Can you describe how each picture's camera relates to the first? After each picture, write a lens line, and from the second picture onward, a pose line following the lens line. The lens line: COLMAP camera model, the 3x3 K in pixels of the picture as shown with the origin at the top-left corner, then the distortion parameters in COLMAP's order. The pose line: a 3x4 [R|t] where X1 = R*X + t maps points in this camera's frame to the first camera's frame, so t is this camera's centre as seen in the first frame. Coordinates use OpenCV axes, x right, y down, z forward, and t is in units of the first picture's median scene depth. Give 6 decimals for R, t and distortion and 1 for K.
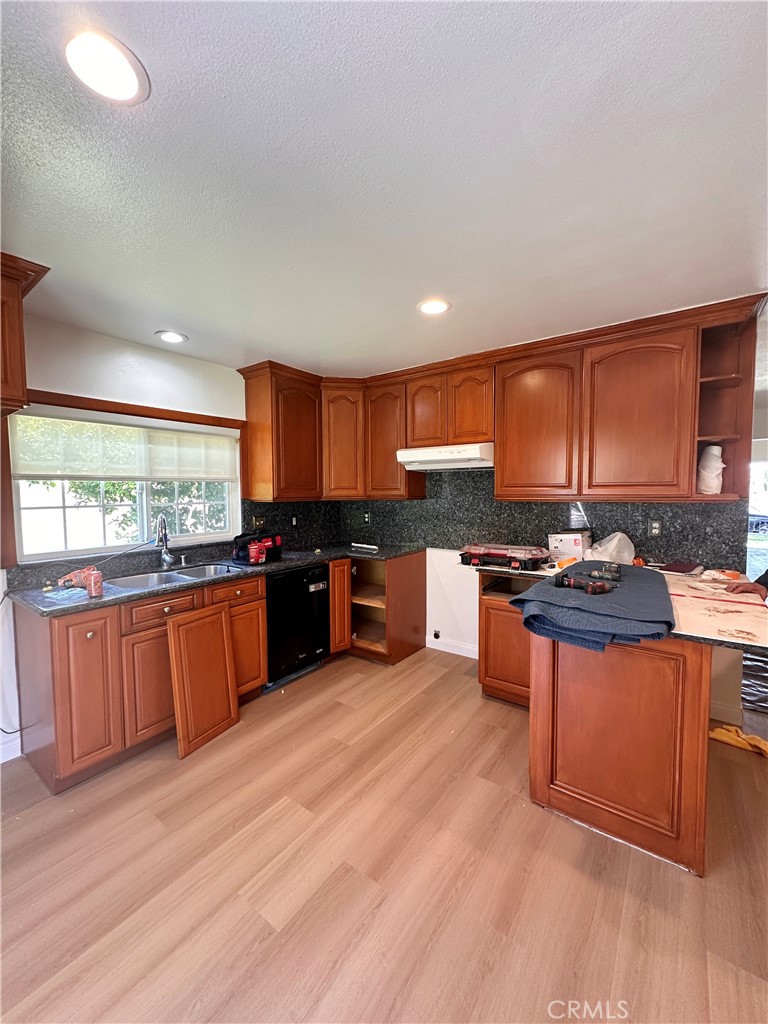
lens RADIAL K [[409.7, 0, 388.2], [0, 409.7, 511.4], [0, 0, 1]] dist [-0.001278, 0.000760]
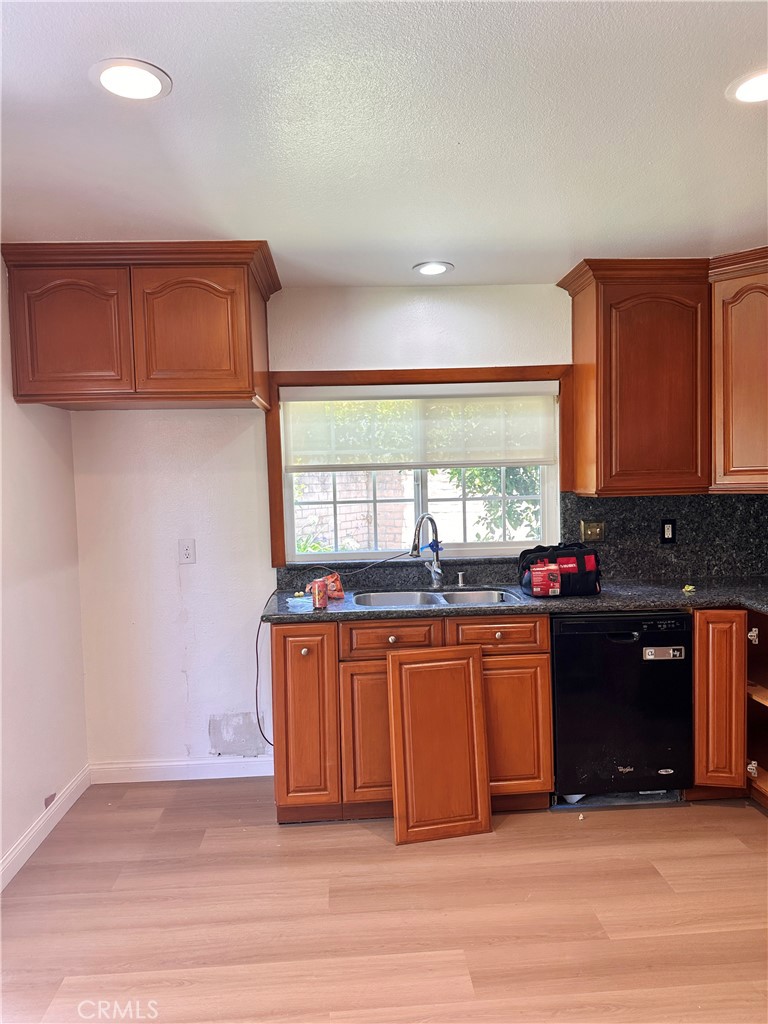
lens RADIAL K [[724.1, 0, 384.7], [0, 724.1, 513.0], [0, 0, 1]] dist [0.039422, -0.031455]
pose [[0.640848, 0.022589, -0.767336, 0.370800], [-0.020747, 0.999711, 0.012103, -0.006886], [0.767388, 0.008164, 0.641132, 0.104160]]
